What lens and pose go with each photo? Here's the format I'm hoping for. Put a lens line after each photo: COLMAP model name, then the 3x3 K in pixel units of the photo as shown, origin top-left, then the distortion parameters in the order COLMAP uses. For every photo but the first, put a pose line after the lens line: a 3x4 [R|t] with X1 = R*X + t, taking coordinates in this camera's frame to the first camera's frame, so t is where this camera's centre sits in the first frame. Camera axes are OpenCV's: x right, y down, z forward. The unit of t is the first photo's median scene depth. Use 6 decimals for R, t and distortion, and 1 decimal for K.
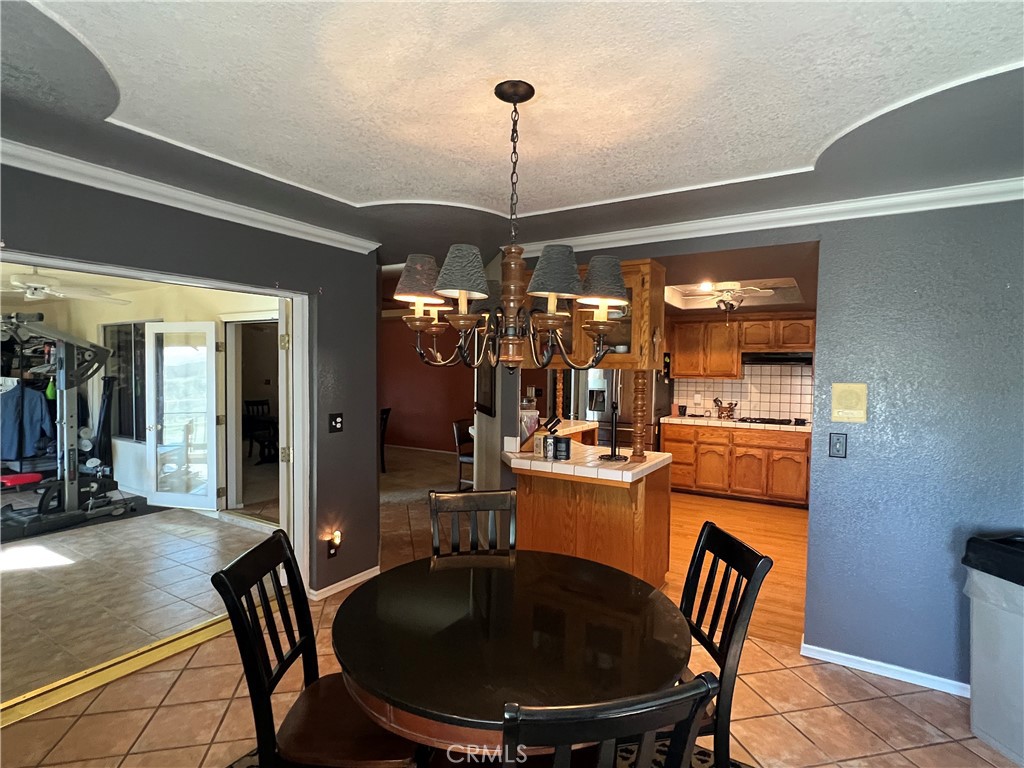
lens RADIAL K [[535.3, 0, 507.0], [0, 535.3, 388.1], [0, 0, 1]] dist [0.002738, -0.000067]
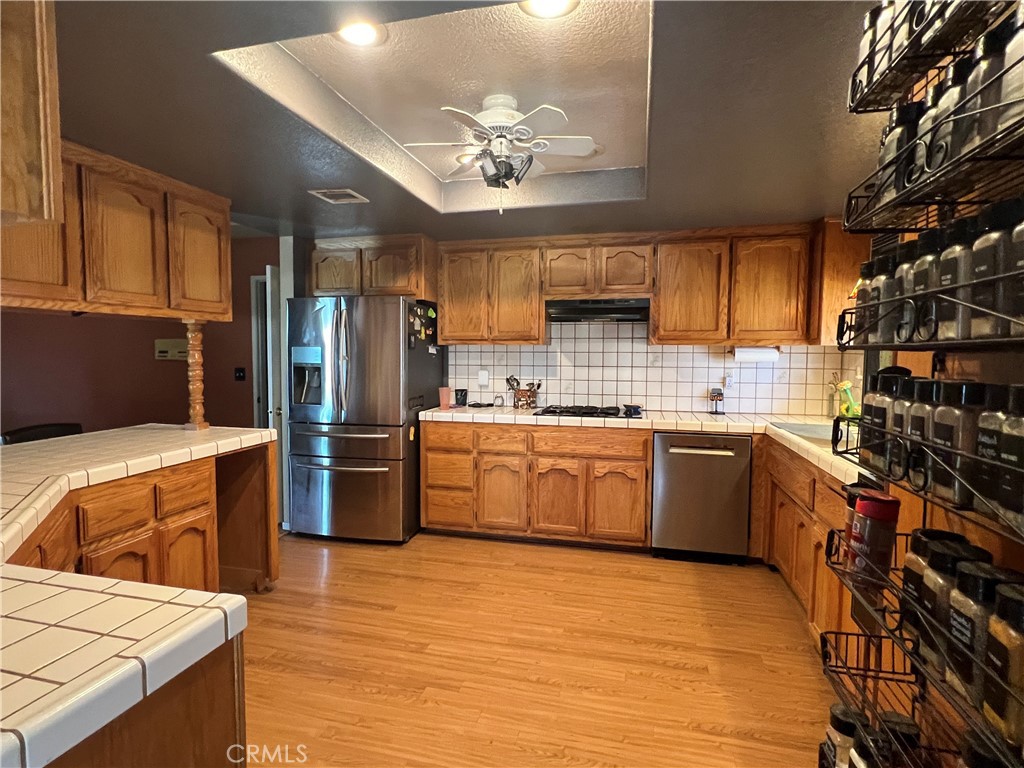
lens RADIAL K [[535.3, 0, 507.0], [0, 535.3, 388.1], [0, 0, 1]] dist [0.002738, -0.000067]
pose [[0.952169, -0.030132, 0.304084, 0.204331], [0.019201, 0.999060, 0.038877, 0.008754], [-0.304969, -0.031178, 0.951852, 0.422256]]
